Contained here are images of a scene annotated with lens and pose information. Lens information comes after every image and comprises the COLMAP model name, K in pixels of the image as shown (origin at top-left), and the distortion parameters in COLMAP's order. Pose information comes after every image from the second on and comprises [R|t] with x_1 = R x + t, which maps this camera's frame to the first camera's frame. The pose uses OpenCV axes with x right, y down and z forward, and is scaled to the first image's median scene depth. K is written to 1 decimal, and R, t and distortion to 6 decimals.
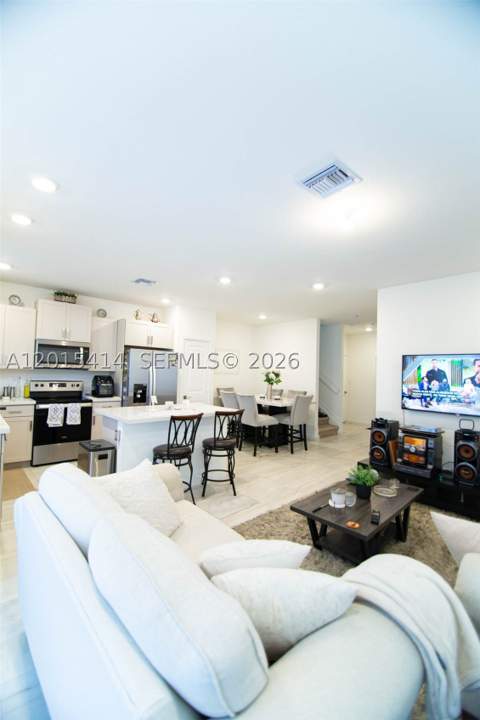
lens RADIAL K [[312.0, 0, 240.2], [0, 312.0, 365.2], [0, 0, 1]] dist [-0.009603, -0.005814]
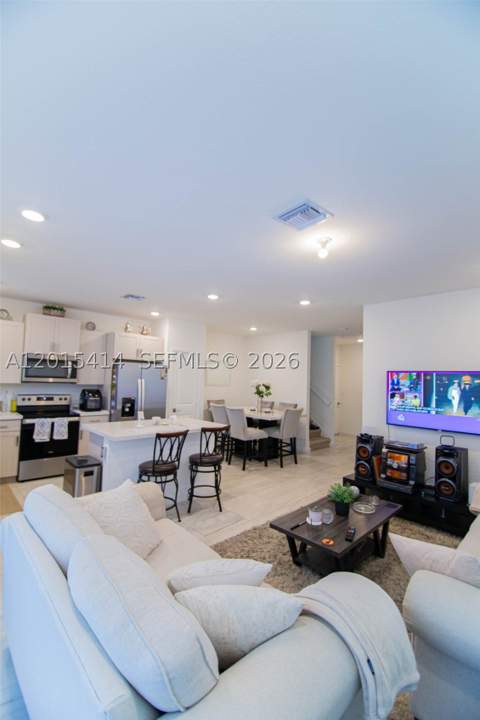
lens RADIAL K [[323.6, 0, 241.7], [0, 323.6, 362.8], [0, 0, 1]] dist [-0.008970, -0.007128]
pose [[0.999913, 0.001551, 0.013087, 0.036252], [-0.001230, 0.999700, -0.024461, -0.035584], [-0.013121, 0.024443, 0.999615, -0.053984]]
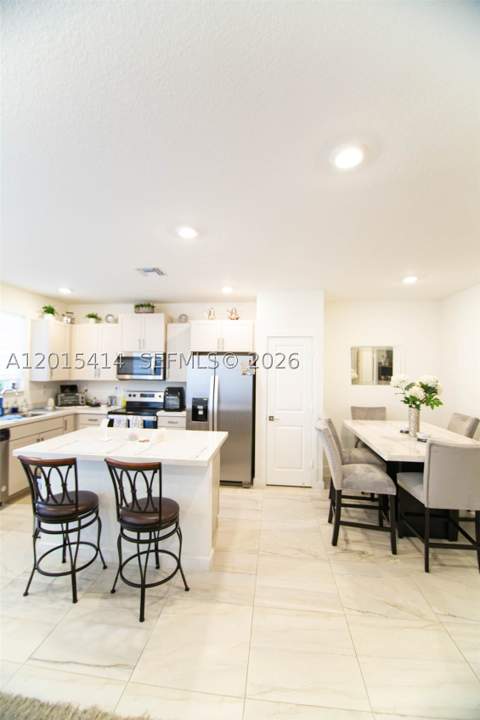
lens RADIAL K [[312.0, 0, 233.8], [0, 312.0, 358.1], [0, 0, 1]] dist [-0.009603, -0.005814]
pose [[0.635620, -0.048349, -0.770486, 0.508324], [0.028137, 0.998825, -0.039466, -0.013106], [0.771489, 0.003406, 0.636234, 0.758407]]
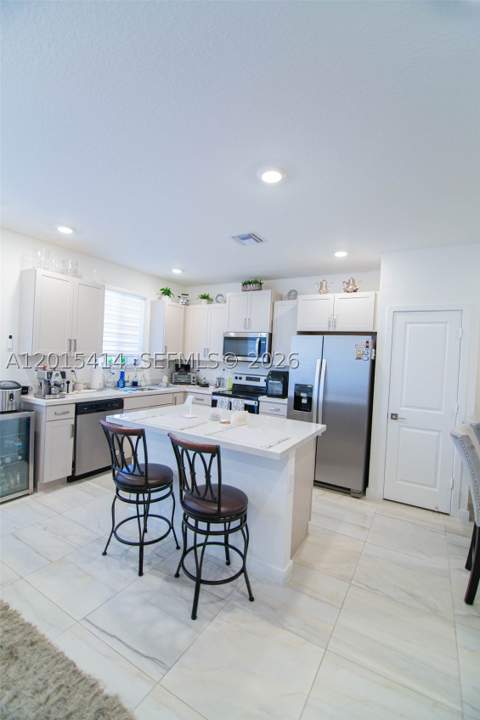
lens RADIAL K [[323.6, 0, 233.7], [0, 323.6, 358.6], [0, 0, 1]] dist [-0.008970, -0.007128]
pose [[0.271209, -0.008303, -0.962485, 0.471109], [-0.016265, 0.999780, -0.013208, 0.019650], [0.962383, 0.019237, 0.271014, 0.893956]]
